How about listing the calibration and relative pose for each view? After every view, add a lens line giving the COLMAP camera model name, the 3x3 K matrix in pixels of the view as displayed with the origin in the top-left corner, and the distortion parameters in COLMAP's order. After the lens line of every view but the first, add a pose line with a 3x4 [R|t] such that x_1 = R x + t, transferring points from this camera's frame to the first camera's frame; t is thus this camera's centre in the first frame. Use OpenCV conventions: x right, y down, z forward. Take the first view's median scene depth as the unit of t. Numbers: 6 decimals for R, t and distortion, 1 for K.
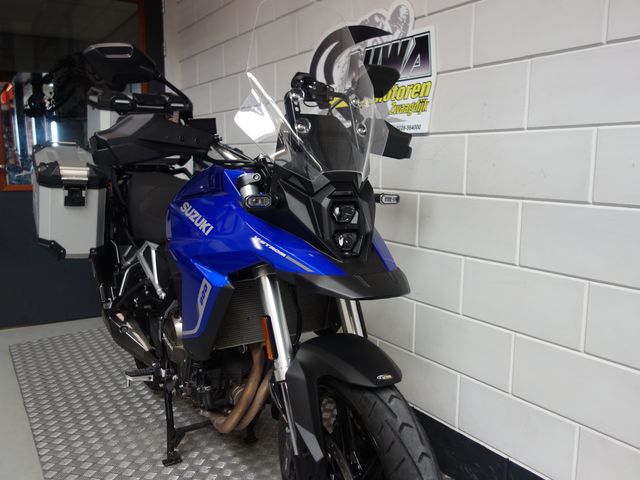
lens RADIAL K [[567.5, 0, 323.9], [0, 567.5, 241.9], [0, 0, 1]] dist [0.009075, -0.005747]
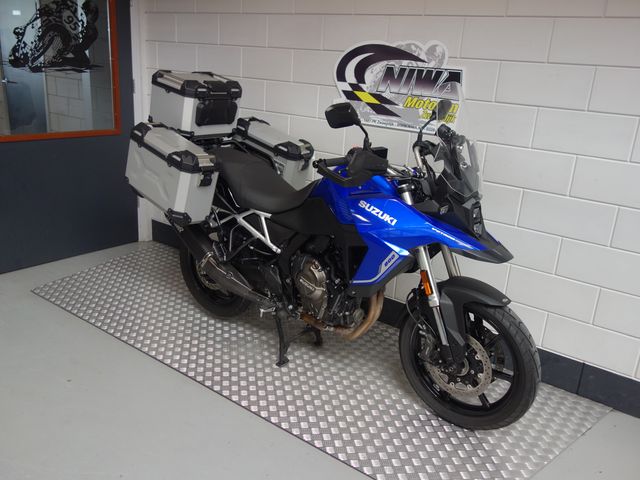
lens RADIAL K [[567.5, 0, 326.1], [0, 567.5, 242.5], [0, 0, 1]] dist [0.009075, -0.005747]
pose [[0.932284, -0.056816, 0.357238, -0.652063], [-0.008473, 0.983887, 0.178592, -0.170122], [-0.361628, -0.169526, 0.916780, -0.301133]]
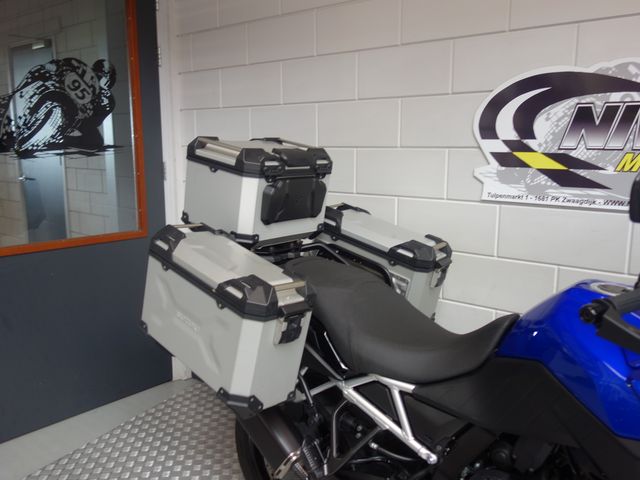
lens RADIAL K [[567.5, 0, 323.1], [0, 567.5, 242.6], [0, 0, 1]] dist [0.009075, -0.005747]
pose [[0.952749, -0.056904, 0.298380, -0.593510], [0.047261, 0.998104, 0.039442, -0.203382], [-0.300059, -0.023476, 0.953632, 0.362097]]
